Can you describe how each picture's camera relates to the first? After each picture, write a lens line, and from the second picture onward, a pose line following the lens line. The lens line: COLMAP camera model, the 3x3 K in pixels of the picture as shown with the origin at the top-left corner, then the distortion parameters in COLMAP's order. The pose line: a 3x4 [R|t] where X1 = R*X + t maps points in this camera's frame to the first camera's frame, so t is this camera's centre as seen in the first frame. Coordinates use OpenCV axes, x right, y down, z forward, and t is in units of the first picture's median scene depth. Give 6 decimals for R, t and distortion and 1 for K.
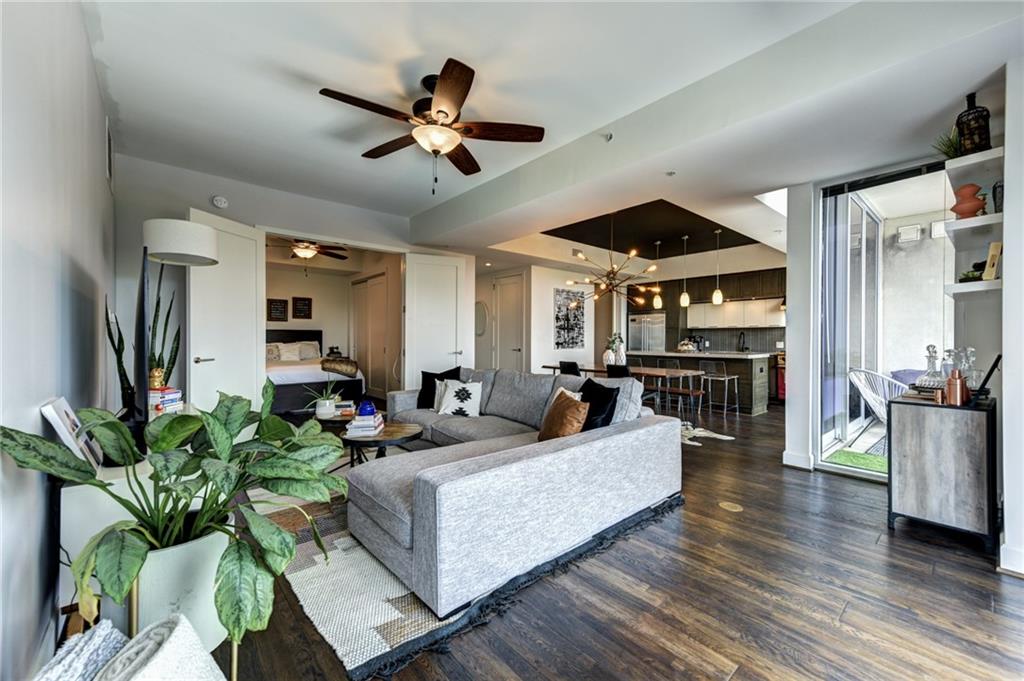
lens RADIAL K [[402.1, 0, 512.0], [0, 402.1, 340.5], [0, 0, 1]] dist [0.017386, -0.000001]
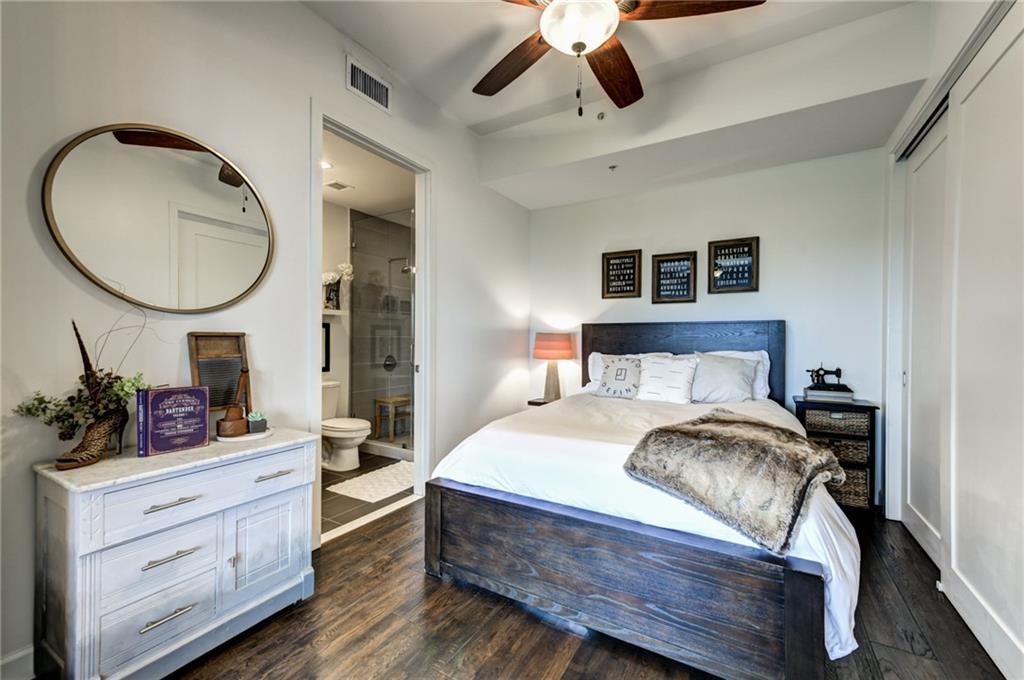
lens RADIAL K [[418.9, 0, 512.0], [0, 418.9, 340.0], [0, 0, 1]] dist [0.019143, 0.000016]
pose [[0.314807, 0.006446, -0.949134, -0.205708], [-0.010479, 0.999940, 0.003316, -0.007140], [0.949098, 0.008902, 0.314856, 0.698016]]
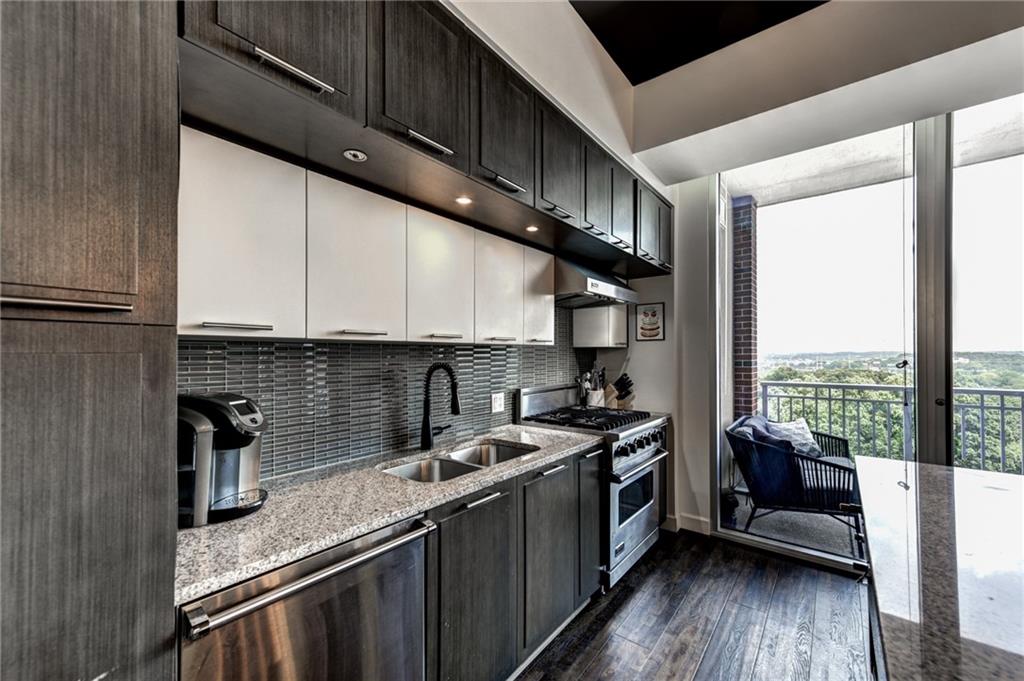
lens RADIAL K [[416.5, 0, 512.7], [0, 416.5, 352.3], [0, 0, 1]] dist [0.015701, -0.000347]
pose [[-0.193506, 0.009763, 0.981050, 0.327830], [0.008734, 0.999928, -0.008228, -0.024320], [-0.981060, 0.006976, -0.193578, 1.004213]]
